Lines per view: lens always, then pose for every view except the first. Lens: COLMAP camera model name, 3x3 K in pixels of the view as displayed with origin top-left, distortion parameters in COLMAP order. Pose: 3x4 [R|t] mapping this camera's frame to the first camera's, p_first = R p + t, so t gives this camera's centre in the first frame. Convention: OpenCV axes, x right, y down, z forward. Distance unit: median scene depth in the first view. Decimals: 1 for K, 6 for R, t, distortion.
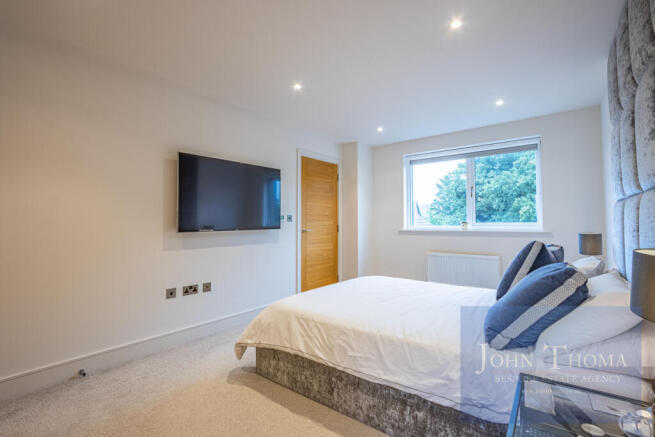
lens RADIAL K [[308.0, 0, 324.8], [0, 308.0, 214.7], [0, 0, 1]] dist [-0.001927, -0.000285]
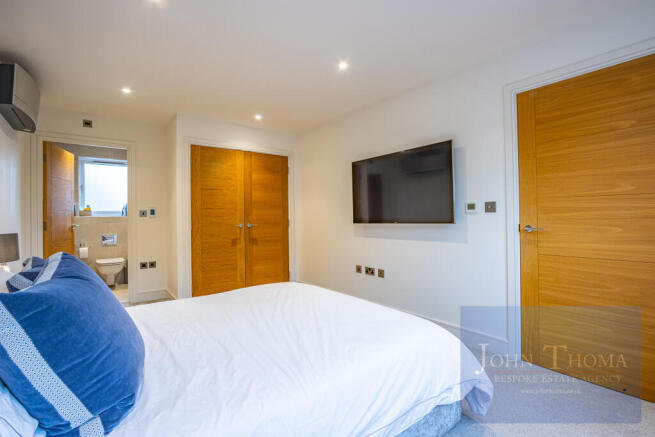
lens RADIAL K [[308.0, 0, 324.8], [0, 308.0, 214.7], [0, 0, 1]] dist [-0.001927, -0.000285]
pose [[-0.250813, -0.003542, -0.968029, 0.759291], [0.038389, 0.999170, -0.013603, 0.030141], [0.967274, -0.040573, -0.250468, 1.102132]]
